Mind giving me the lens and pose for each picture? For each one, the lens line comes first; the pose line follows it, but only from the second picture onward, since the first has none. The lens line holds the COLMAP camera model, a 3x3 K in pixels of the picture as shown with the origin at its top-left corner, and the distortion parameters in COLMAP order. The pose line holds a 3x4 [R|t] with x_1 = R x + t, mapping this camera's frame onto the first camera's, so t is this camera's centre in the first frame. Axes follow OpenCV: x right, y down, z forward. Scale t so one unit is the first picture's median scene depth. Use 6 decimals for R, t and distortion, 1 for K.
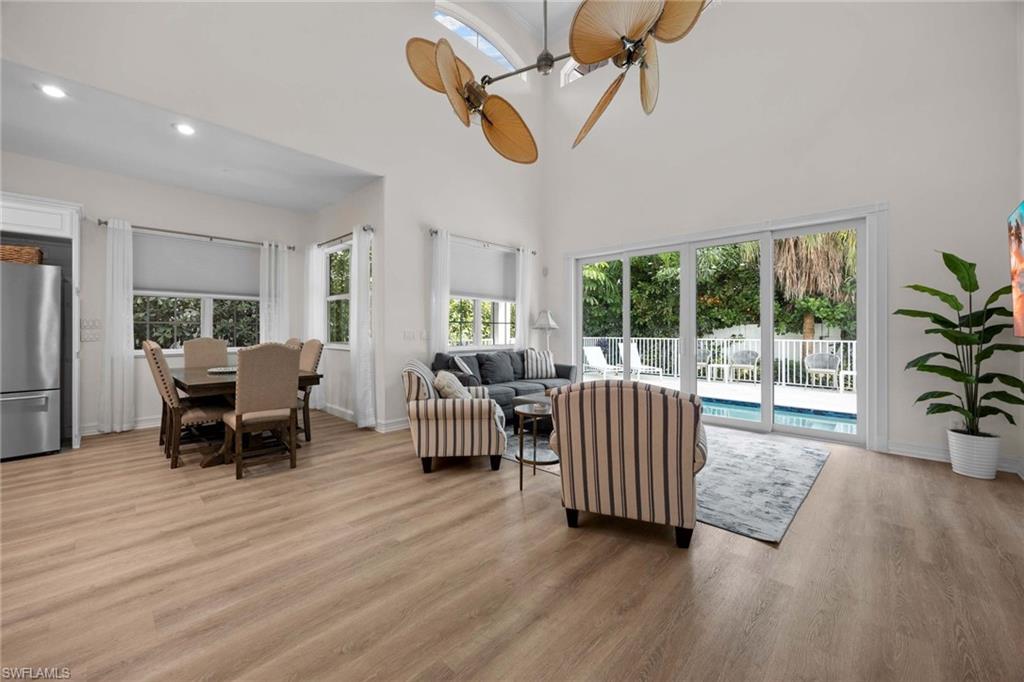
lens RADIAL K [[401.5, 0, 501.4], [0, 401.5, 330.6], [0, 0, 1]] dist [-0.001820, -0.000165]
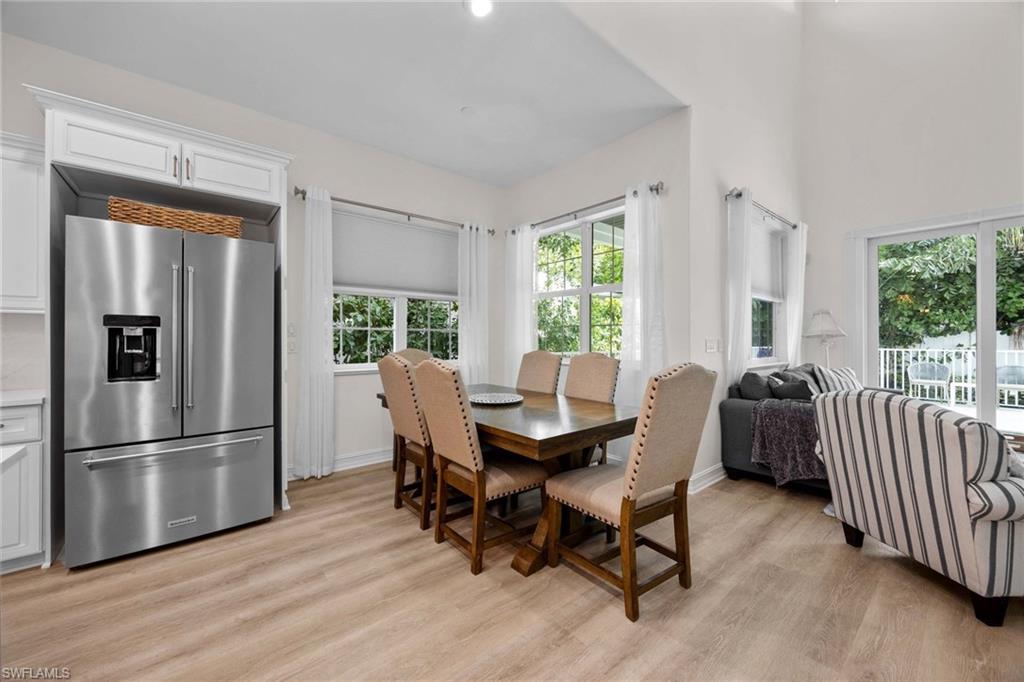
lens RADIAL K [[401.5, 0, 507.6], [0, 401.5, 339.9], [0, 0, 1]] dist [-0.001820, -0.000165]
pose [[0.992851, 0.001079, -0.119356, -0.520944], [-0.000662, 0.999994, 0.003533, -0.001482], [0.119359, -0.003429, 0.992845, 0.312053]]
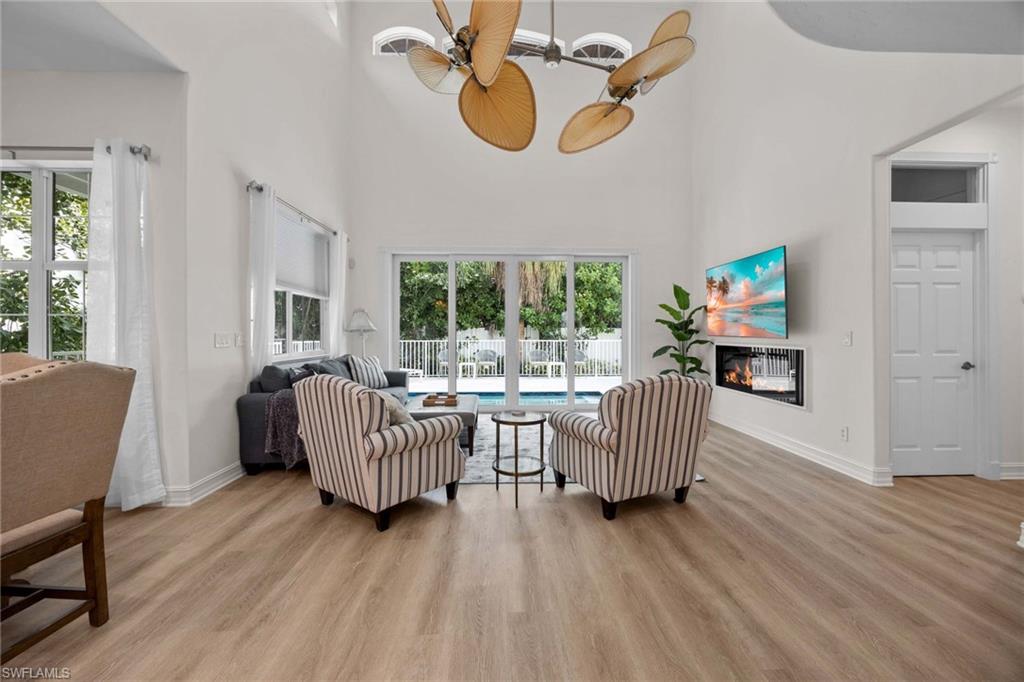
lens RADIAL K [[401.5, 0, 518.6], [0, 401.5, 335.5], [0, 0, 1]] dist [-0.001820, -0.000165]
pose [[0.684890, -0.006871, 0.728615, -0.389816], [0.002632, 0.999972, 0.006955, 0.000009], [-0.728642, -0.002846, 0.684889, 0.237158]]
